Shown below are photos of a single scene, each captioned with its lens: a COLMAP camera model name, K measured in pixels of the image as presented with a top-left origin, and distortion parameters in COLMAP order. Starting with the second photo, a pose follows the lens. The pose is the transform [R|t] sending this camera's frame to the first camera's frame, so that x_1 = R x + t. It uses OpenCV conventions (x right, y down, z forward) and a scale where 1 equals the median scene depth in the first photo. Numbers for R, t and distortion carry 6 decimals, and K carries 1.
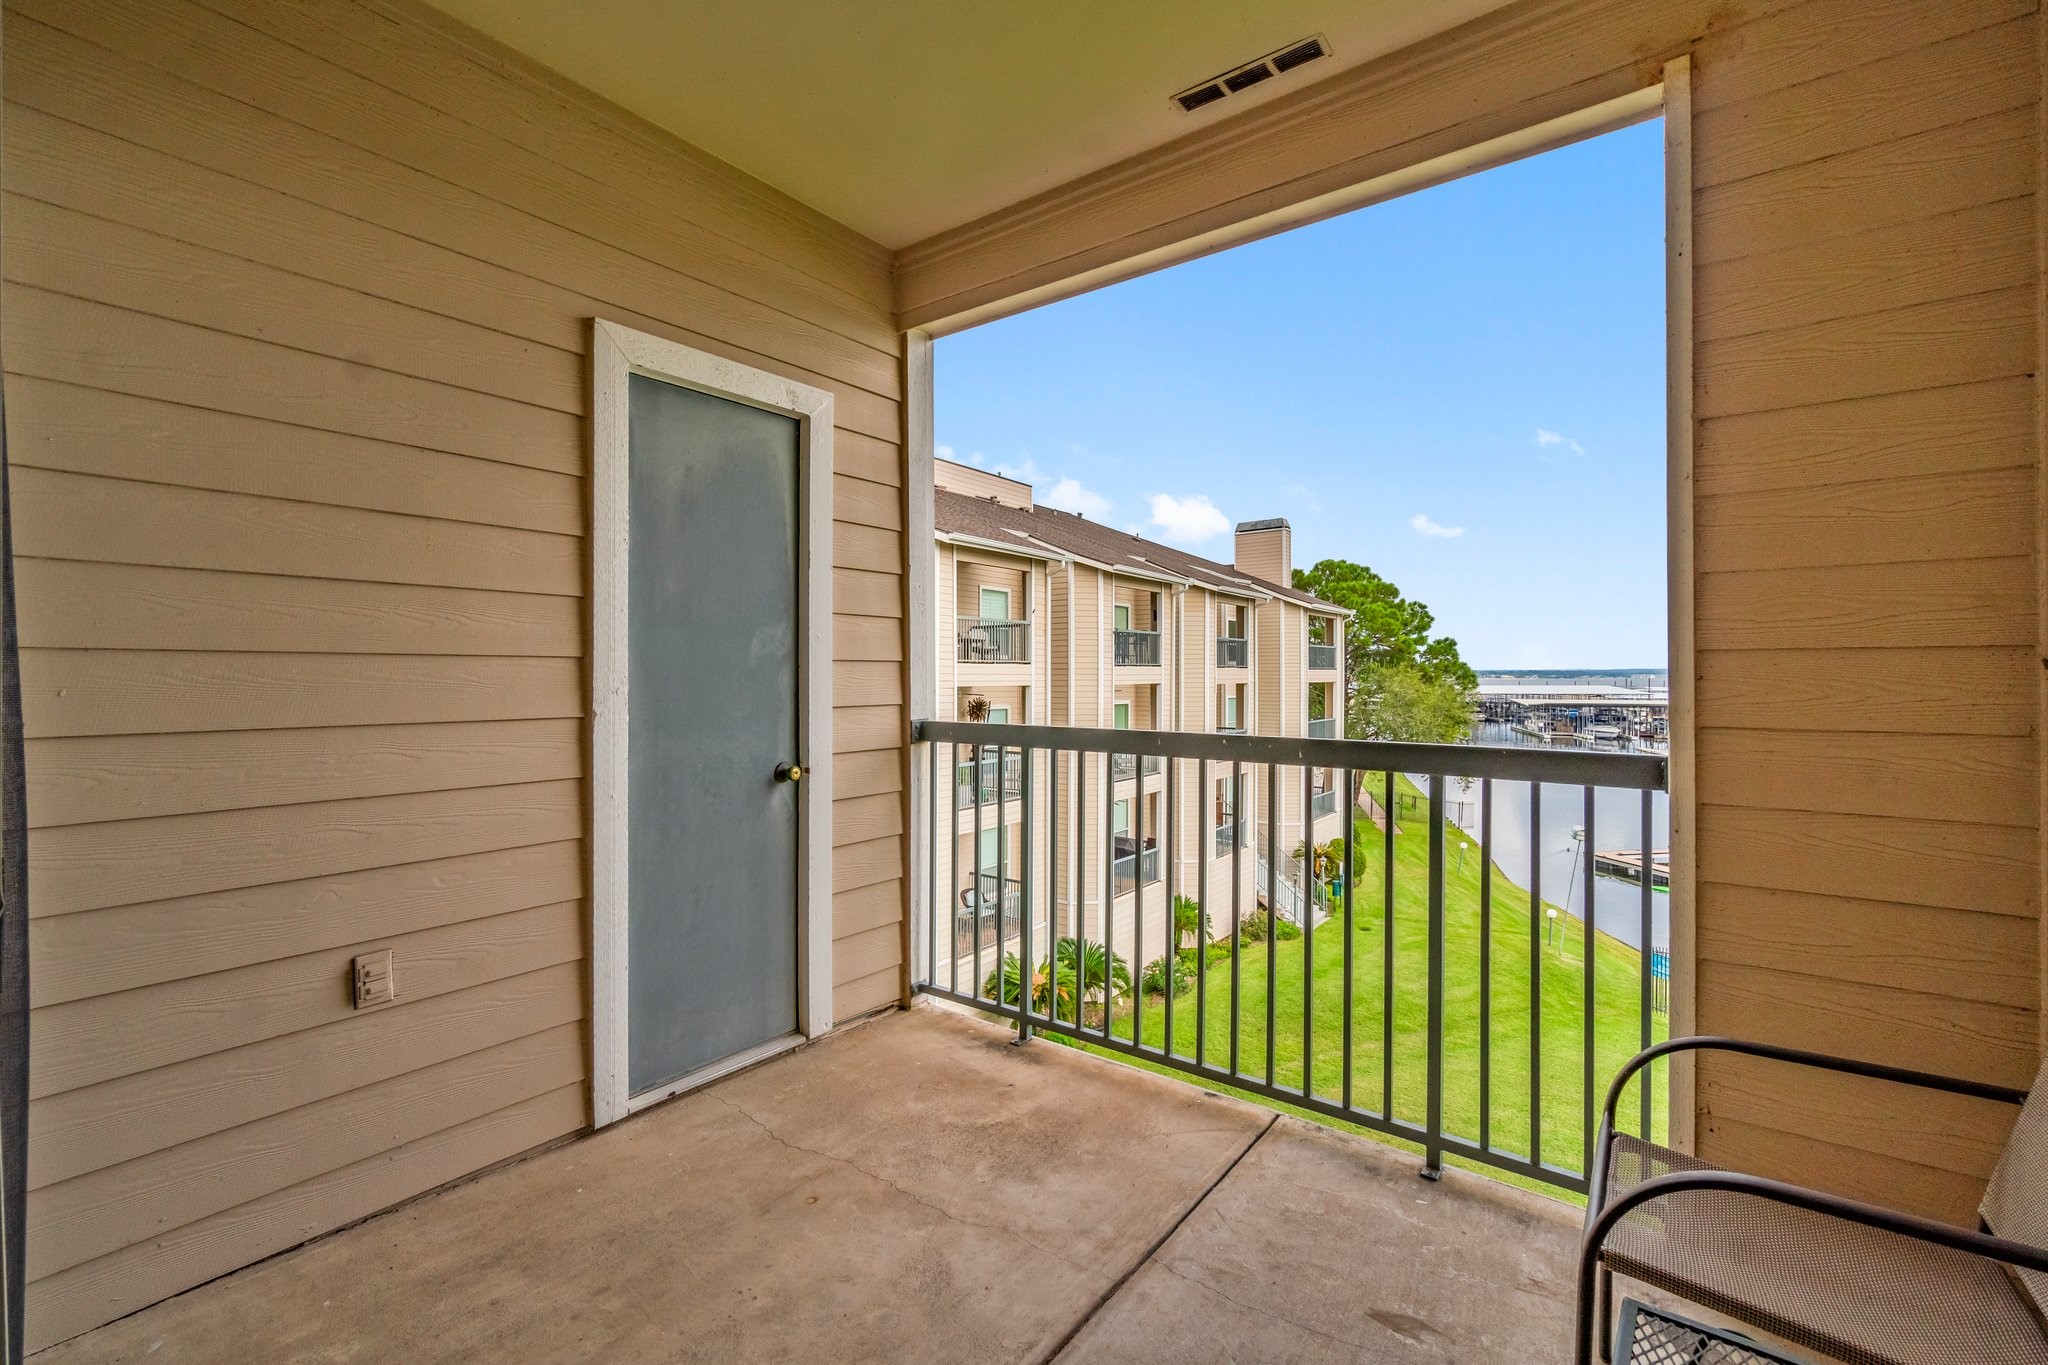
lens RADIAL K [[886.1, 0, 1010.5], [0, 886.1, 672.3], [0, 0, 1]] dist [-0.000919, -0.000119]
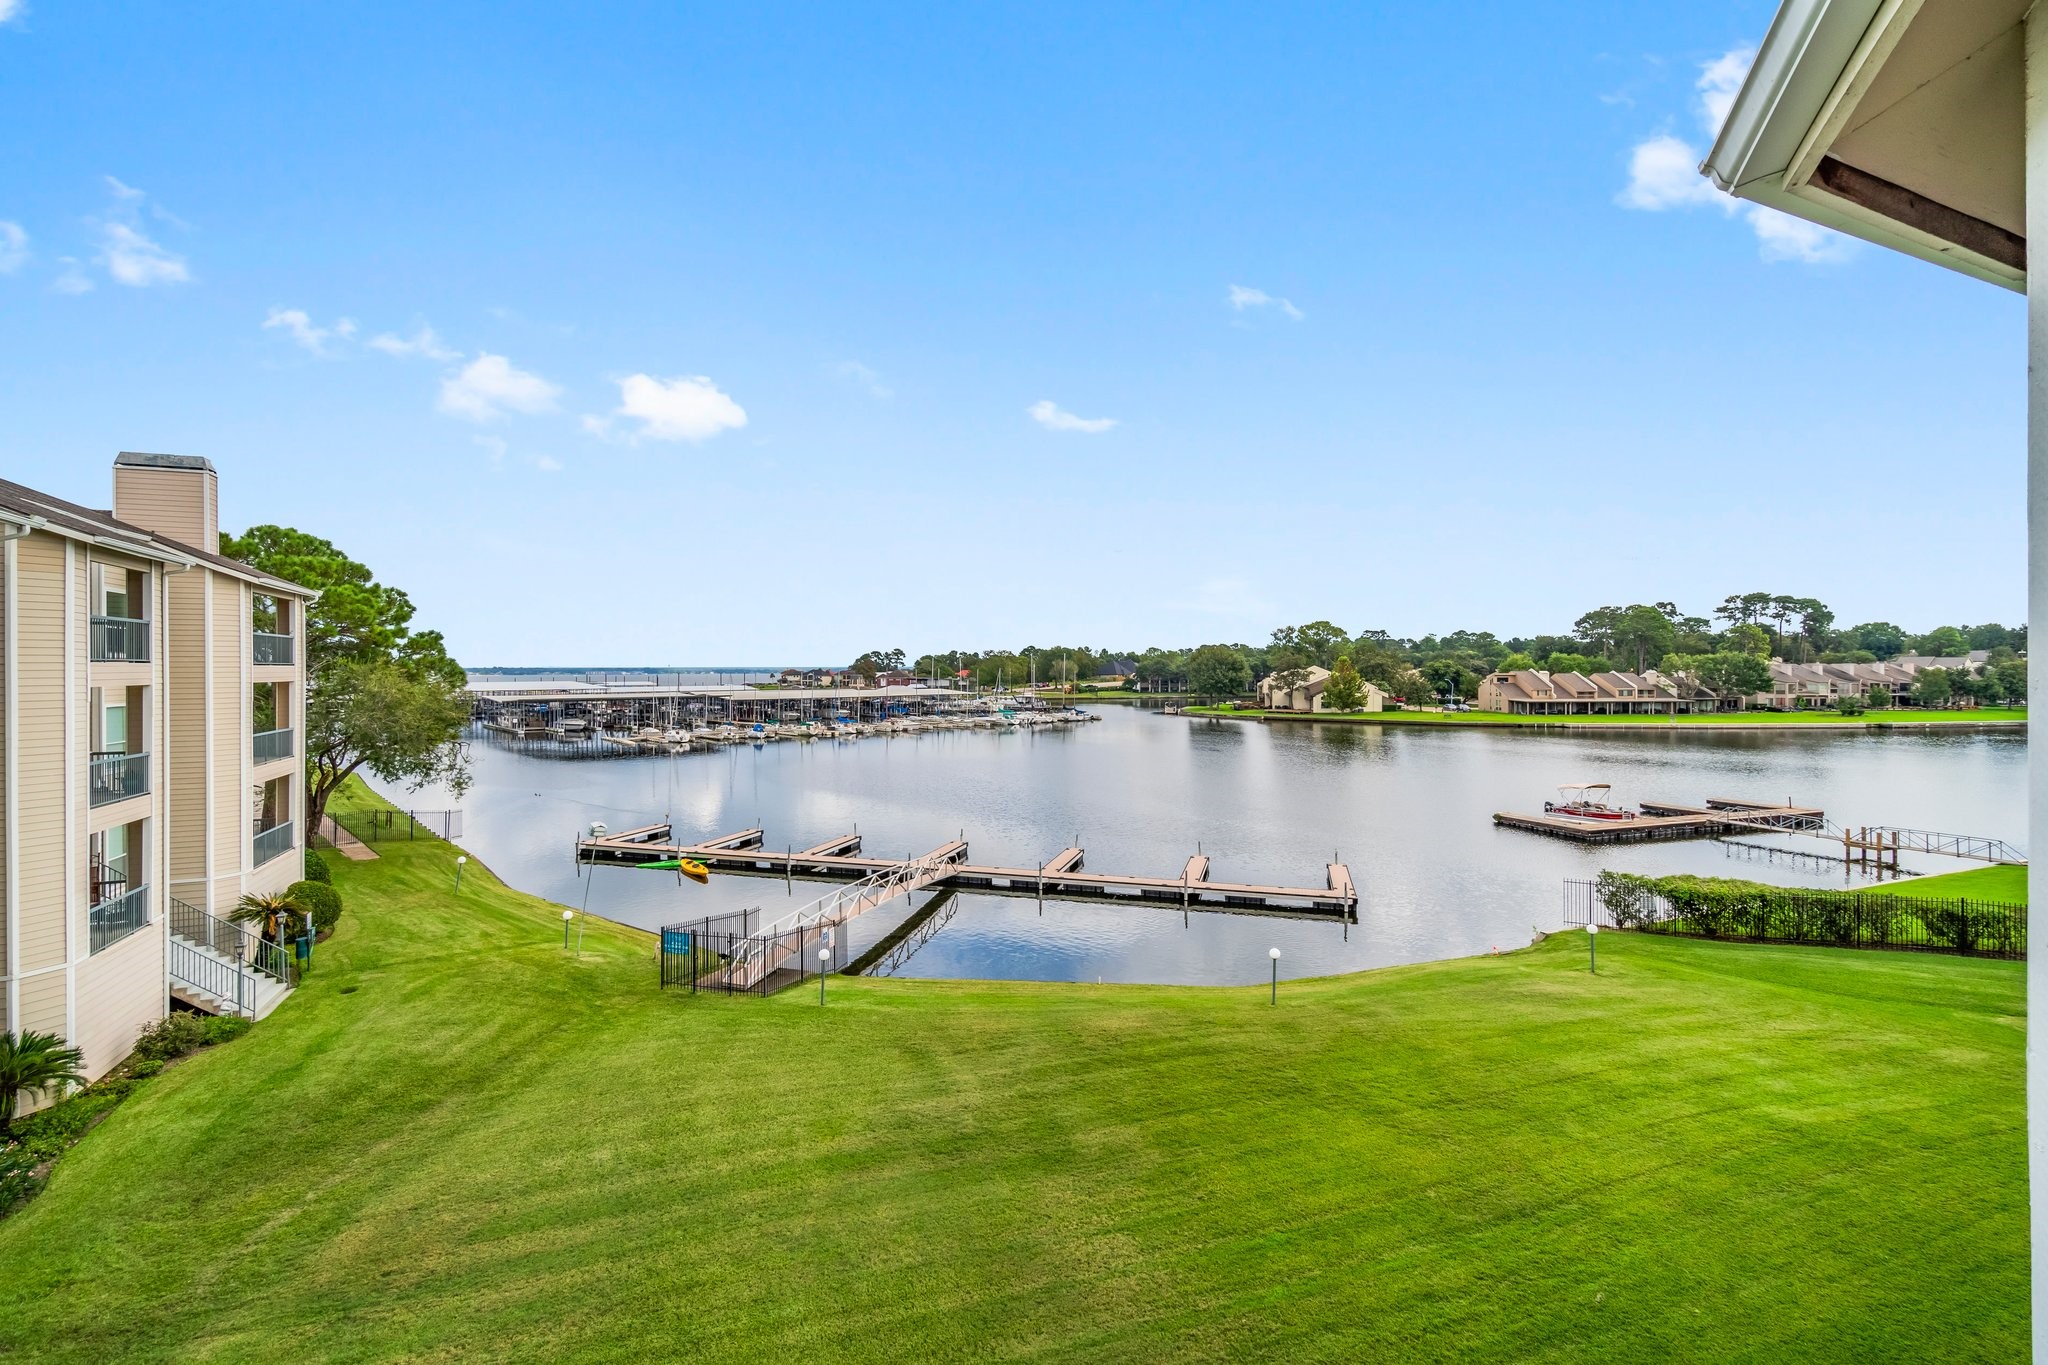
lens RADIAL K [[886.1, 0, 1010.5], [0, 886.1, 672.3], [0, 0, 1]] dist [-0.000919, -0.000119]
pose [[0.493485, -0.003317, 0.869748, 0.000883], [0.000134, 0.999993, 0.003738, 0.000054], [-0.869754, -0.001728, 0.493482, 0.058985]]
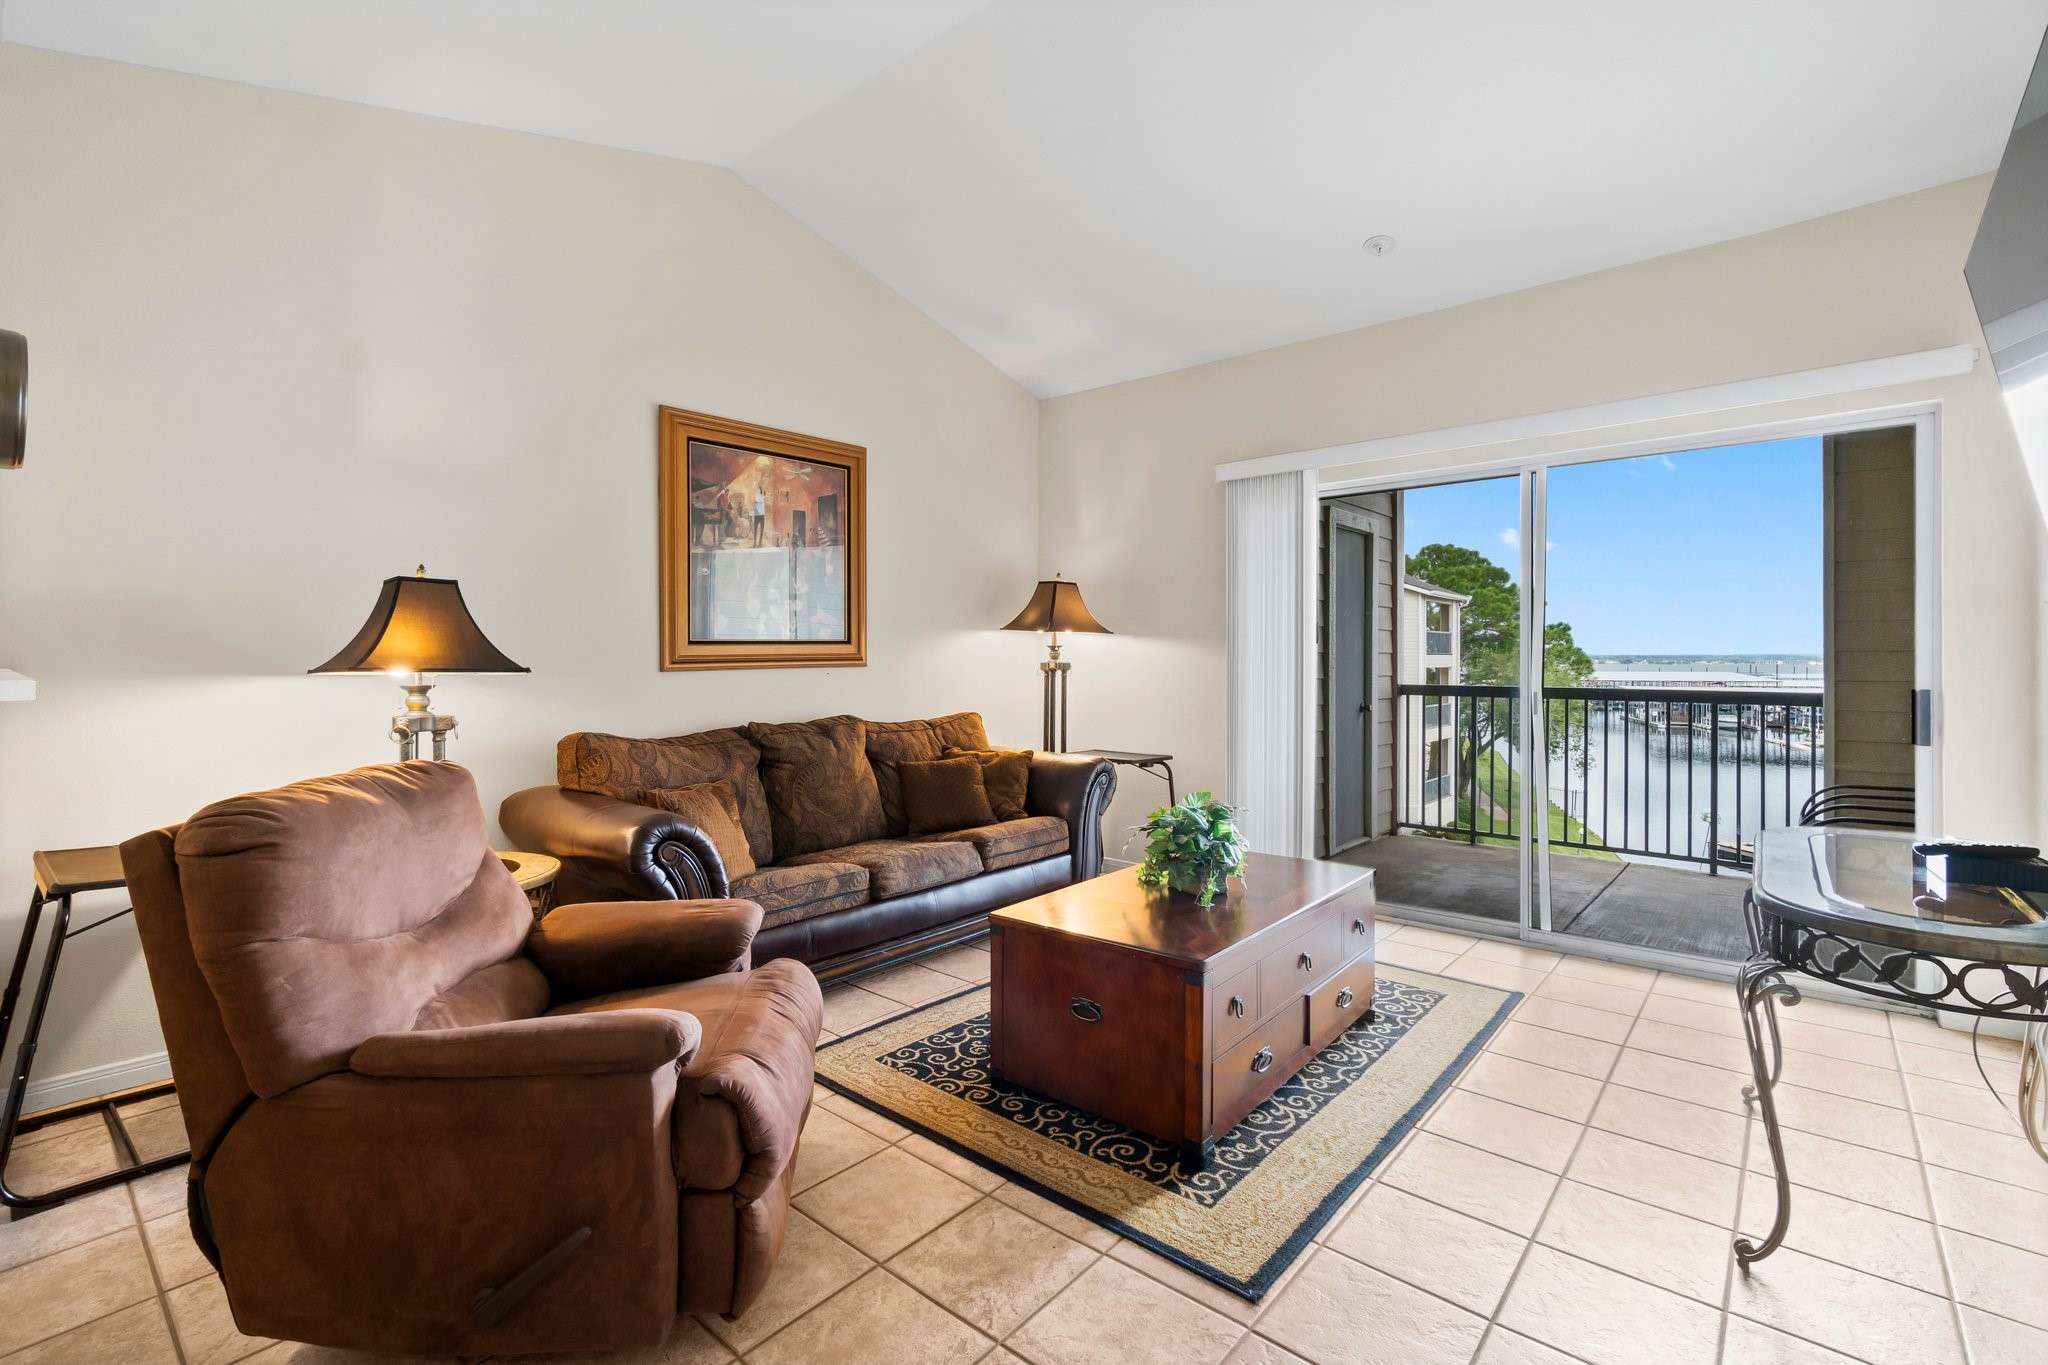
lens RADIAL K [[909.1, 0, 1011.1], [0, 909.1, 660.4], [0, 0, 1]] dist [0.002530, 0.000296]
pose [[0.997253, 0.001088, -0.074062, -0.050984], [-0.000834, 0.999994, 0.003465, -0.000185], [0.074066, -0.003393, 0.997248, -0.065288]]
